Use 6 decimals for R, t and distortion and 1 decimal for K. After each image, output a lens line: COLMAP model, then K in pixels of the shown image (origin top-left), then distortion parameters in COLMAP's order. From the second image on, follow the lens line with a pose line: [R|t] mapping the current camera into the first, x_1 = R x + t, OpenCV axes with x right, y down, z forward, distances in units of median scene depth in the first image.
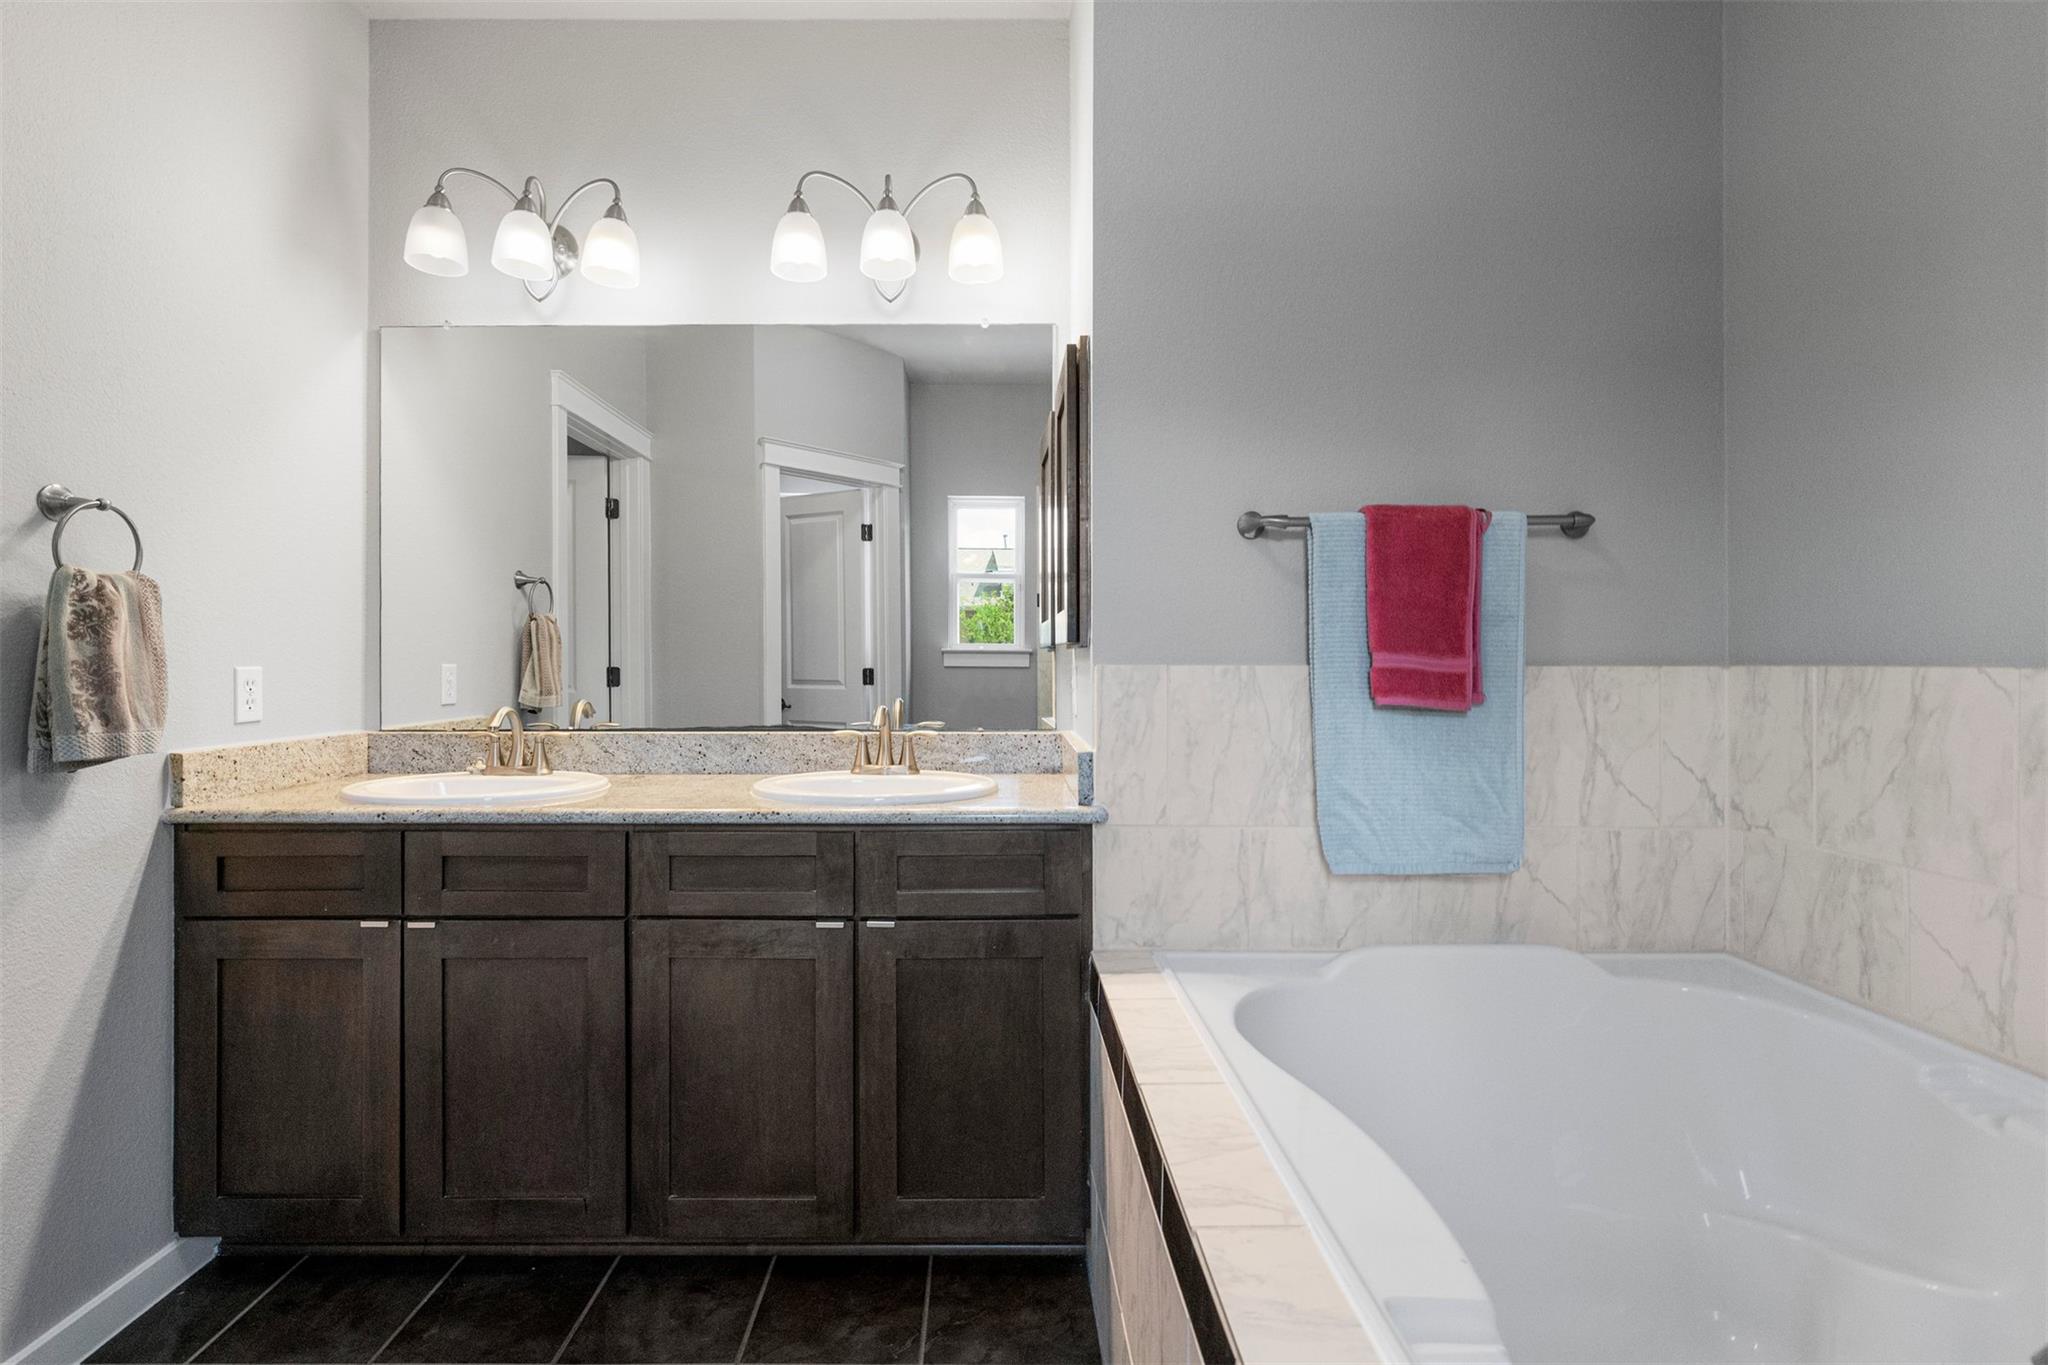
lens RADIAL K [[938.2, 0, 967.7], [0, 938.2, 659.9], [0, 0, 1]] dist [-0.012091, 0.007798]
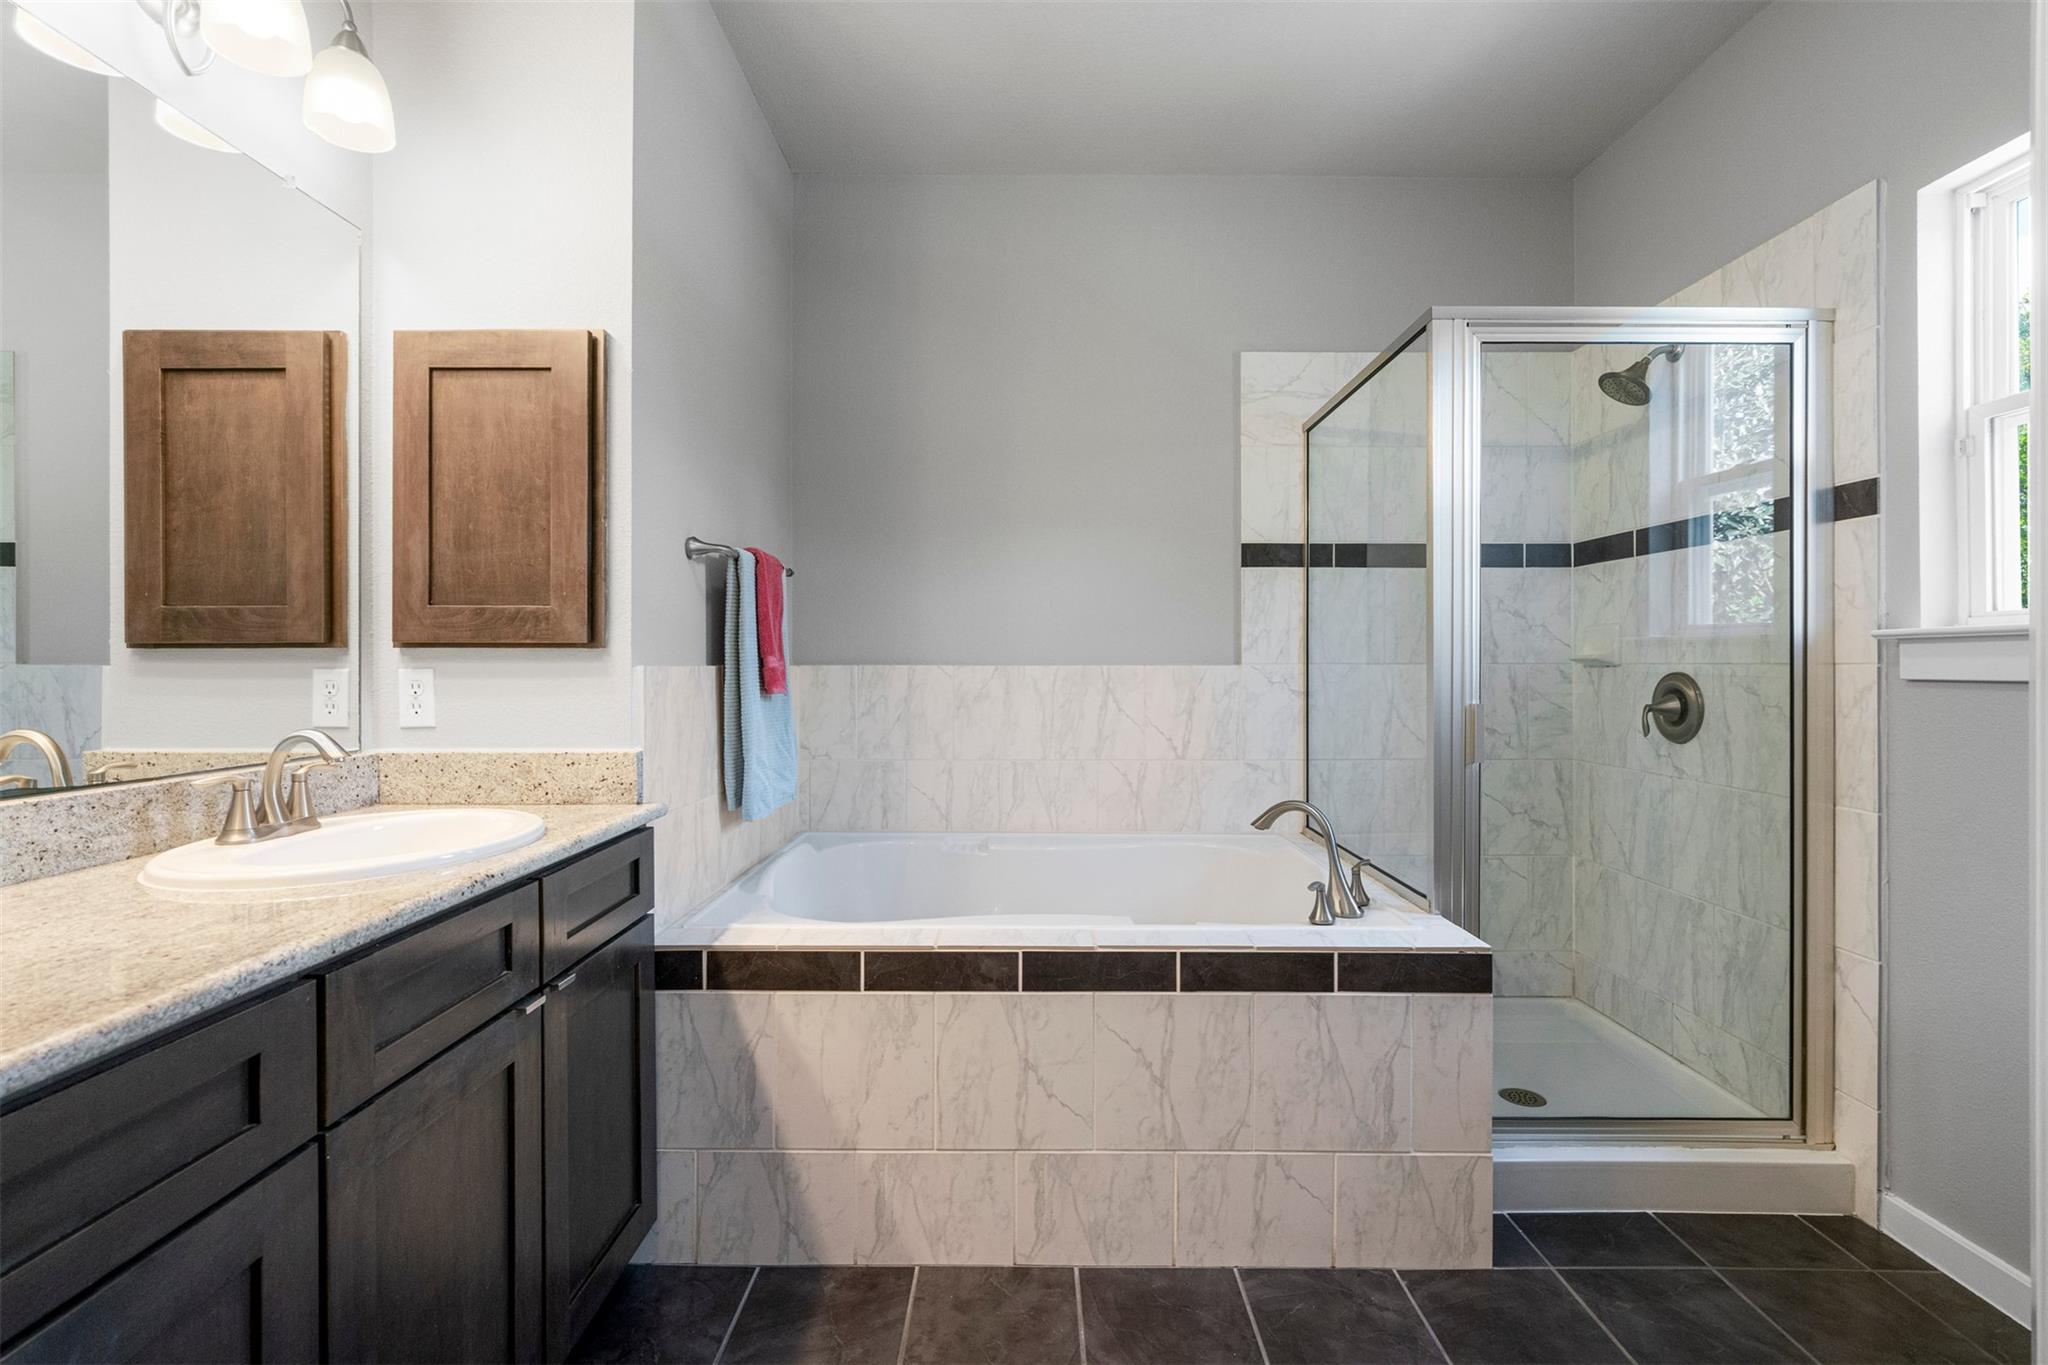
lens RADIAL K [[938.2, 0, 1028.0], [0, 938.2, 657.9], [0, 0, 1]] dist [-0.012091, 0.007798]
pose [[-0.004771, 0.004886, 0.999977, -0.910821], [-0.003847, 0.999981, -0.004905, 0.000302], [-0.999981, -0.003870, -0.004752, 0.595306]]
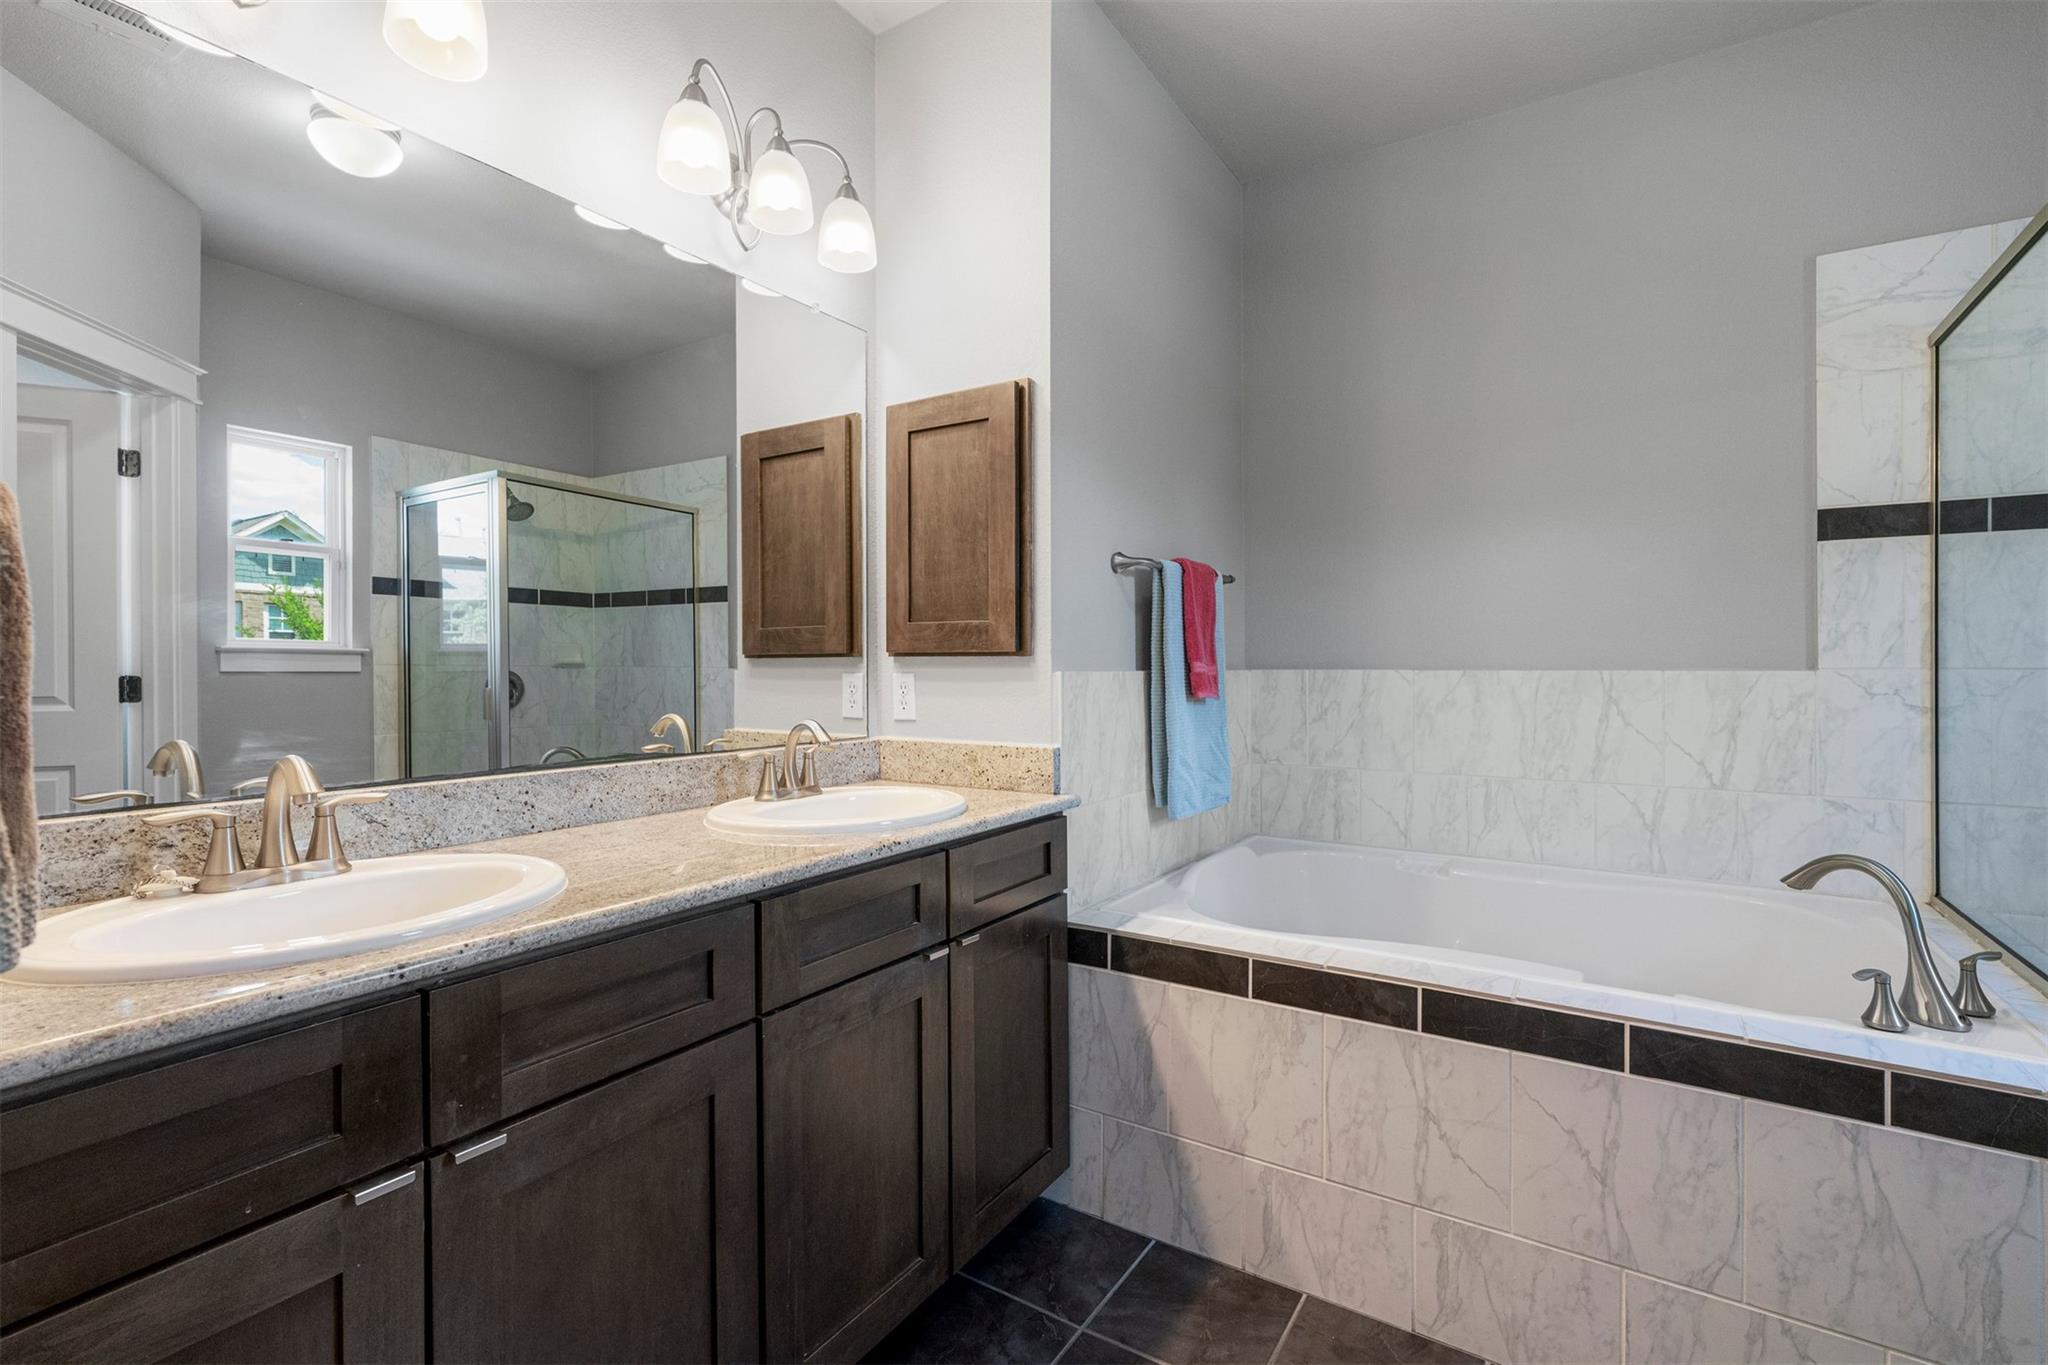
lens RADIAL K [[938.2, 0, 1024.2], [0, 938.2, 659.4], [0, 0, 1]] dist [-0.012091, 0.007798]
pose [[0.537769, 0.003018, 0.843087, -0.878114], [-0.001837, 0.999995, -0.002408, -0.006762], [-0.843090, -0.000254, 0.537772, 0.425799]]
